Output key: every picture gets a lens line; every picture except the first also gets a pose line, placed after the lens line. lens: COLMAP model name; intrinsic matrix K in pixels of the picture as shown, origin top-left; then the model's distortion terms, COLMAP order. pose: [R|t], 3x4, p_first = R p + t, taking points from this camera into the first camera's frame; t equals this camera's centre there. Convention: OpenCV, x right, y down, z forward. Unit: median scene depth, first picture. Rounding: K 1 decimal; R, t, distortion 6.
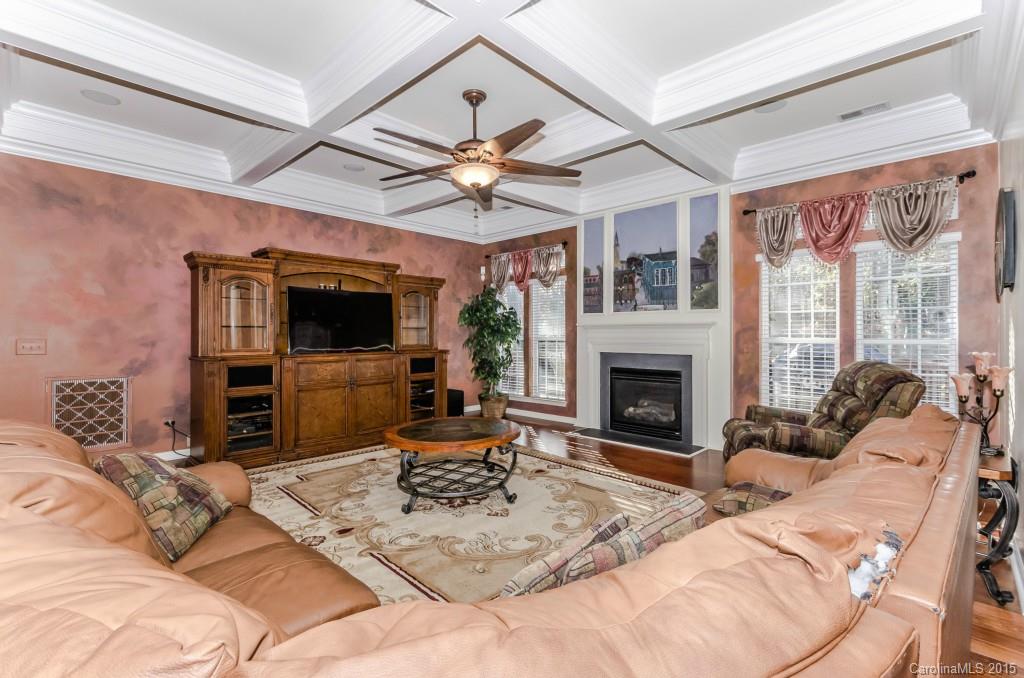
lens RADIAL K [[456.4, 0, 512.0], [0, 456.4, 339.0], [0, 0, 1]] dist [-0.000097, -0.000089]
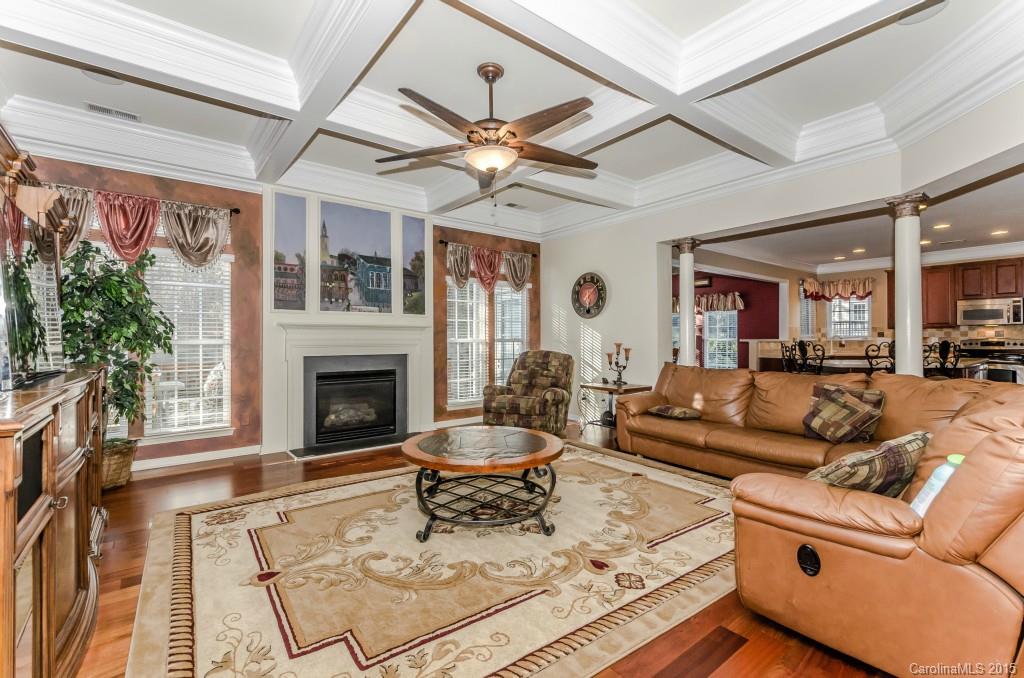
lens RADIAL K [[448.0, 0, 512.0], [0, 448.0, 339.0], [0, 0, 1]] dist [0.002273, 0.000077]
pose [[0.156852, 0.001124, 0.987621, -0.629245], [0.013287, 0.999906, -0.003249, 0.004972], [-0.987533, 0.013632, 0.156823, 0.536629]]
